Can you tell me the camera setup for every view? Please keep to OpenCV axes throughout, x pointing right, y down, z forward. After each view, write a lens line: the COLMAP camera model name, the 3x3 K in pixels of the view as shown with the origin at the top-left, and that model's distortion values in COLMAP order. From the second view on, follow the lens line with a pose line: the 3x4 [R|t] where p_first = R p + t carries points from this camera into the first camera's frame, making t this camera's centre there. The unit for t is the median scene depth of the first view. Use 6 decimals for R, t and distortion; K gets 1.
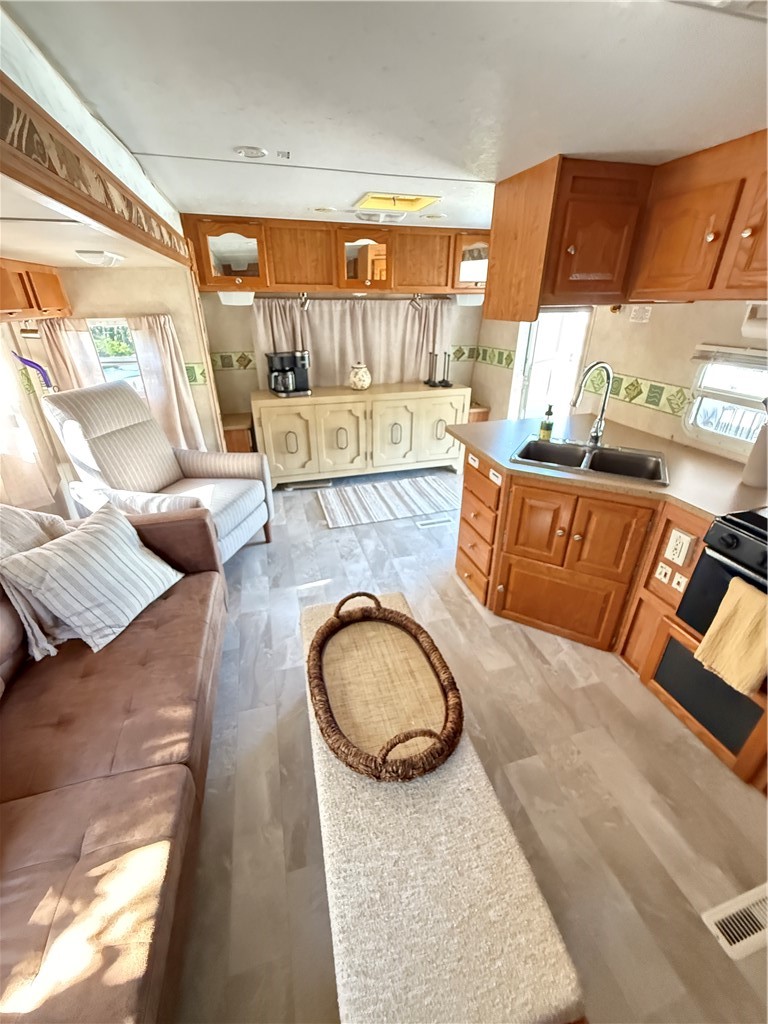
lens RADIAL K [[411.9, 0, 383.7], [0, 411.9, 511.3], [0, 0, 1]] dist [0.000965, -0.000021]
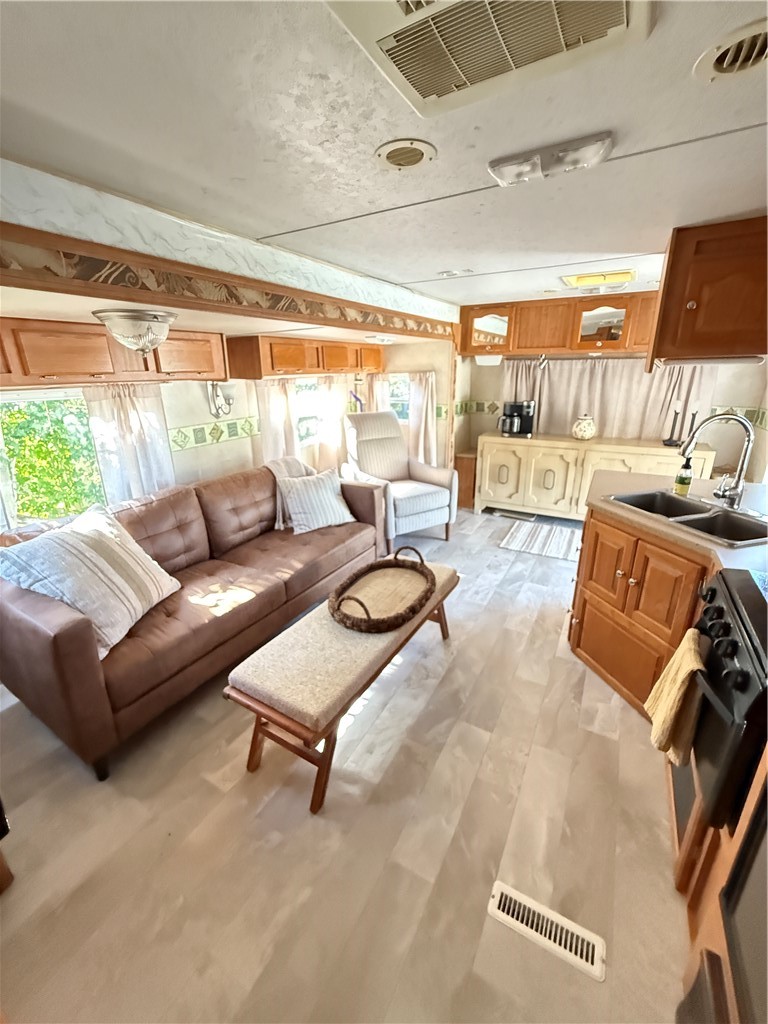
lens RADIAL K [[411.9, 0, 383.7], [0, 411.9, 511.3], [0, 0, 1]] dist [0.000965, -0.000021]
pose [[0.699079, 0.224899, -0.678755, 0.422126], [-0.313760, 0.949464, -0.008560, 0.060767], [0.642528, 0.218950, 0.734315, -0.081153]]
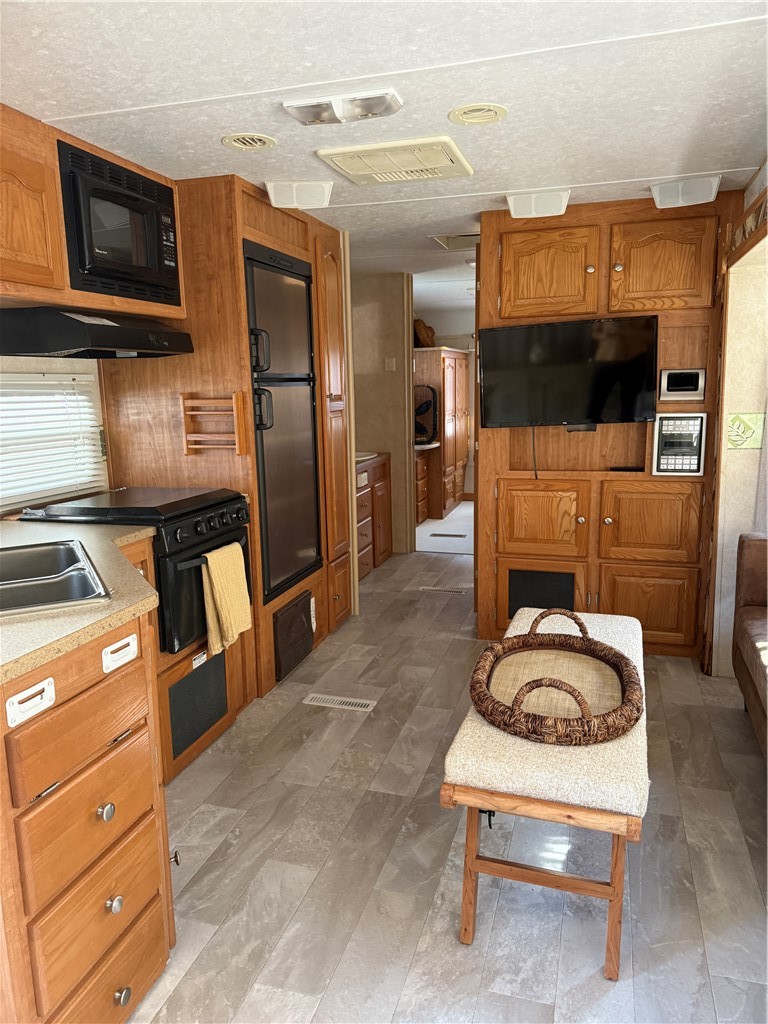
lens RADIAL K [[711.2, 0, 384.0], [0, 711.2, 512.0], [0, 0, 1]] dist [-0.000650, -0.000023]
pose [[-0.841745, -0.070447, 0.535260, -0.210409], [0.267175, 0.807174, 0.526391, -0.335240], [-0.469130, 0.586095, -0.660612, 0.855378]]
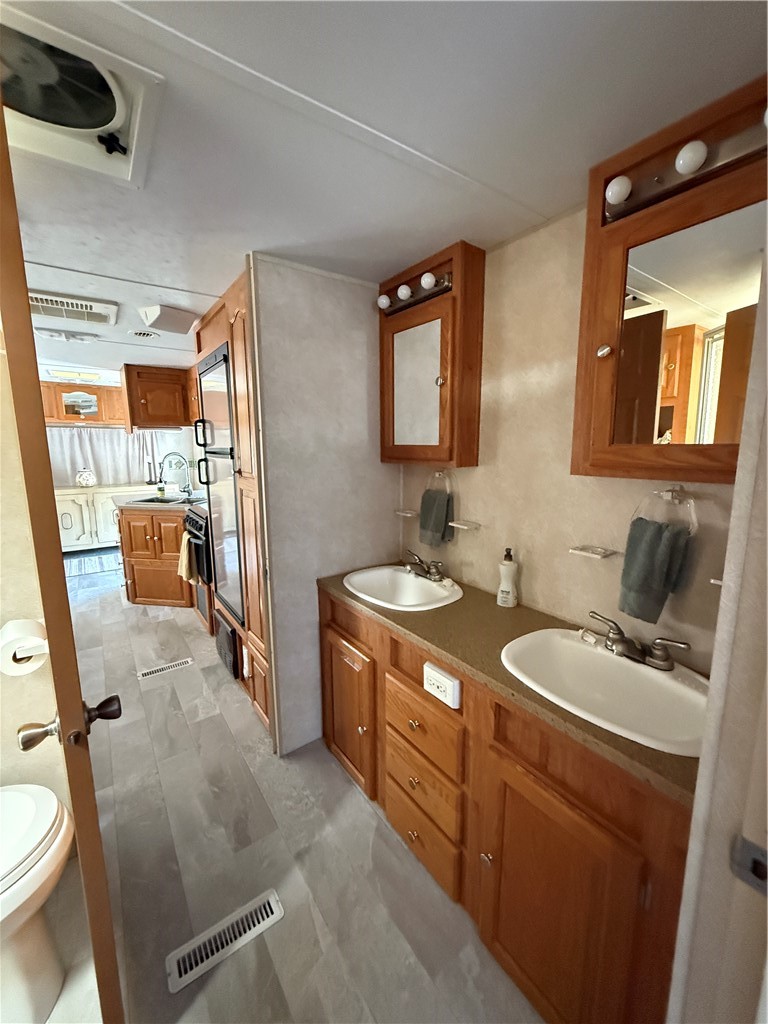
lens RADIAL K [[411.9, 0, 383.7], [0, 411.9, 511.3], [0, 0, 1]] dist [0.000965, -0.000021]
pose [[0.943546, -0.048686, 0.327643, 0.513659], [0.146616, 0.948352, -0.281305, 0.379977], [-0.297025, 0.313462, 0.901952, -0.614749]]
